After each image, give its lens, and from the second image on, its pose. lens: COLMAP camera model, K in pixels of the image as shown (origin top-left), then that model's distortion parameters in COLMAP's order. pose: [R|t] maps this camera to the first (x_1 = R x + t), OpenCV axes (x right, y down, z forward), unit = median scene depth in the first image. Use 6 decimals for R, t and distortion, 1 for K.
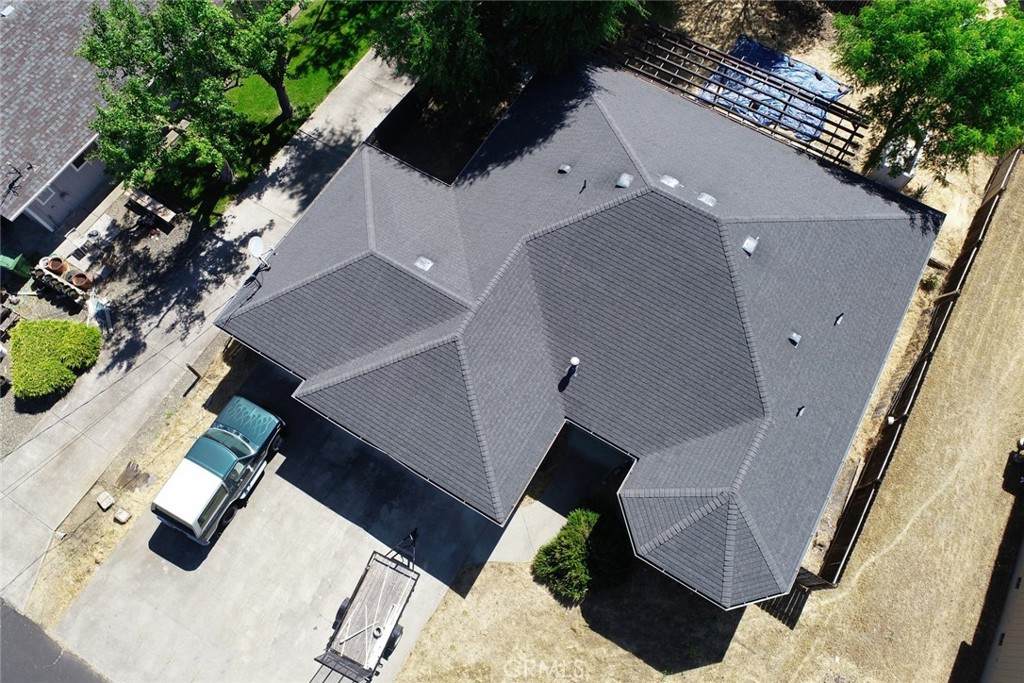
lens RADIAL K [[691.0, 0, 514.1], [0, 691.0, 342.0], [0, 0, 1]] dist [-0.005559, 0.003329]
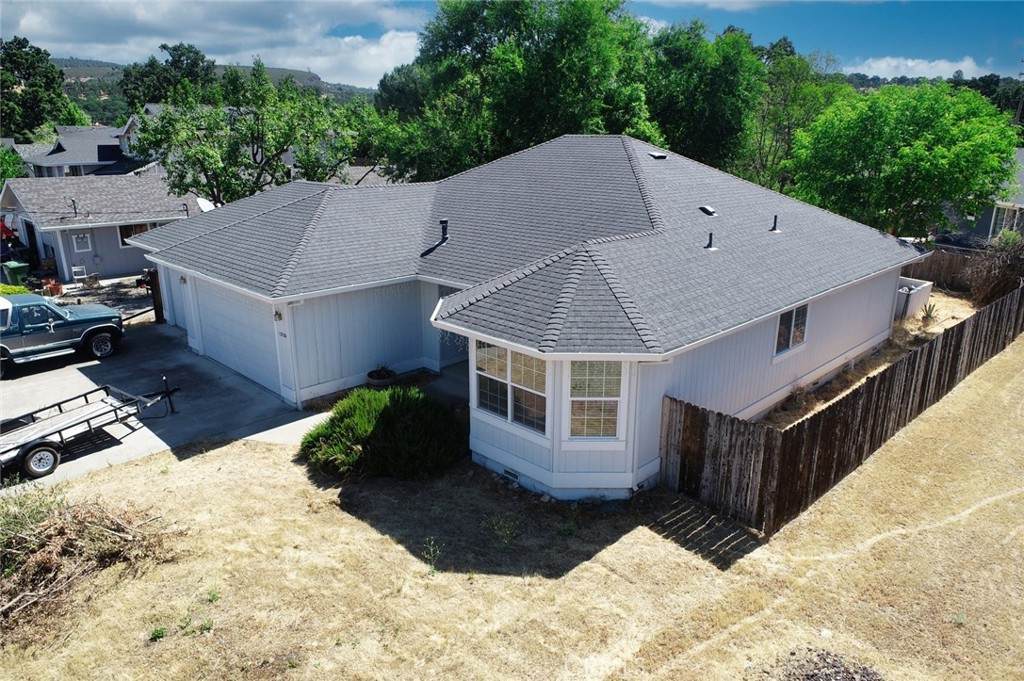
lens RADIAL K [[691.0, 0, 513.8], [0, 691.0, 339.8], [0, 0, 1]] dist [-0.005559, 0.003329]
pose [[0.970236, 0.069557, -0.231956, 0.324416], [-0.224618, 0.616430, -0.754693, 0.638541], [0.090490, 0.784332, 0.613706, 0.505738]]
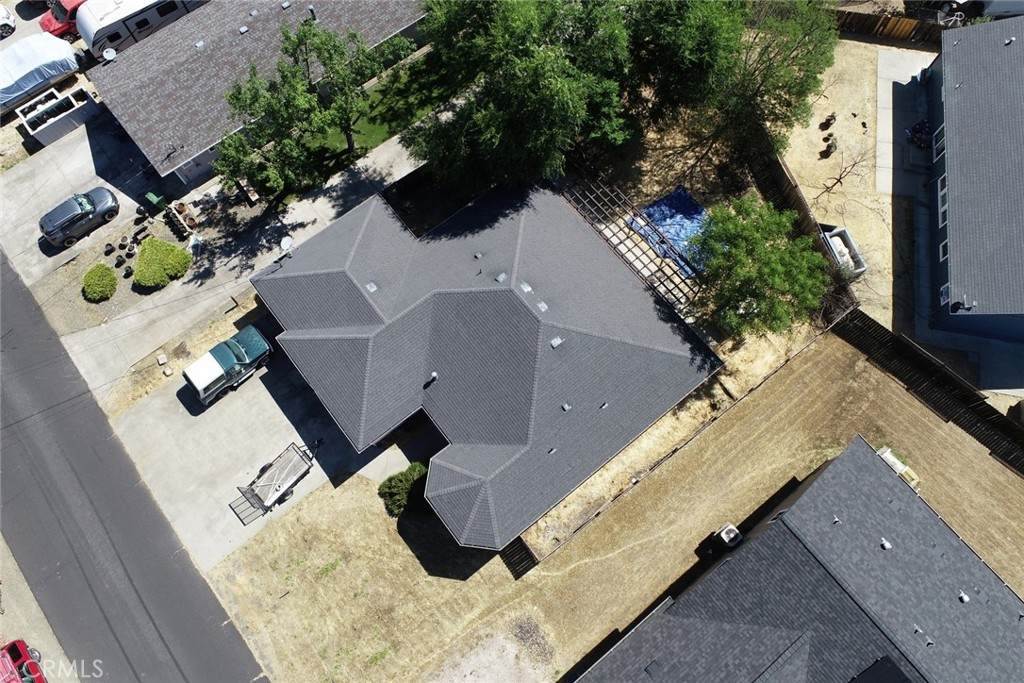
lens RADIAL K [[691.0, 0, 510.5], [0, 691.0, 342.4], [0, 0, 1]] dist [-0.005559, 0.003329]
pose [[0.936359, 0.325347, -0.131839, 0.378850], [-0.318933, 0.945353, 0.067750, -0.179453], [0.146677, -0.021390, 0.988953, -0.493607]]
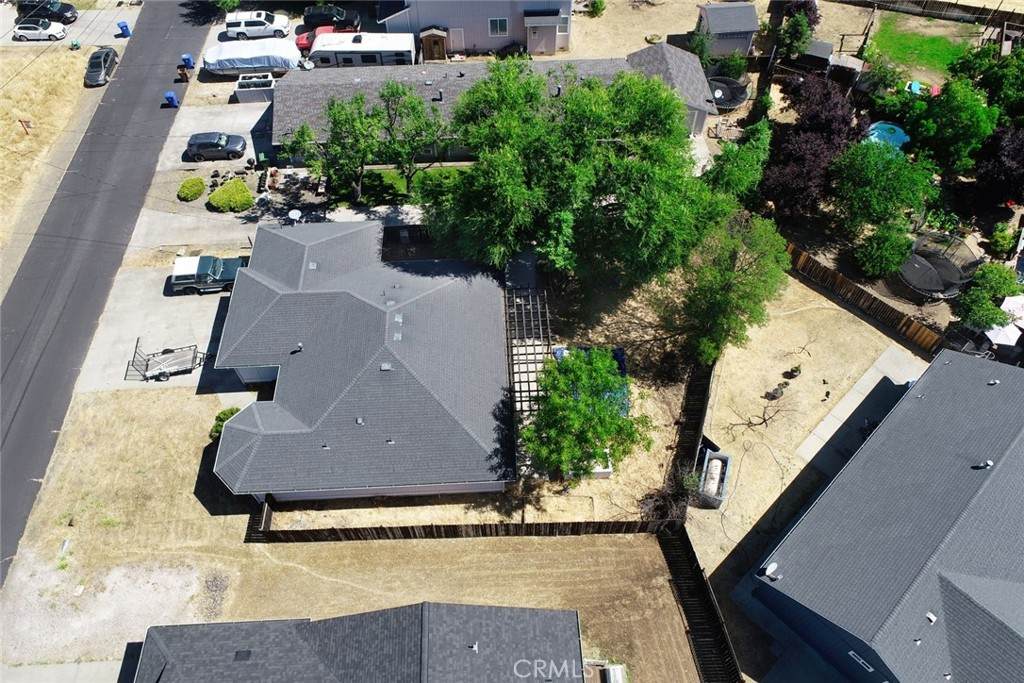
lens RADIAL K [[691.0, 0, 508.9], [0, 691.0, 341.0], [0, 0, 1]] dist [-0.005559, 0.003329]
pose [[0.553563, 0.674535, -0.488438, 1.125038], [-0.767145, 0.641270, 0.016167, -0.381786], [0.324125, 0.365753, 0.872449, -0.399657]]
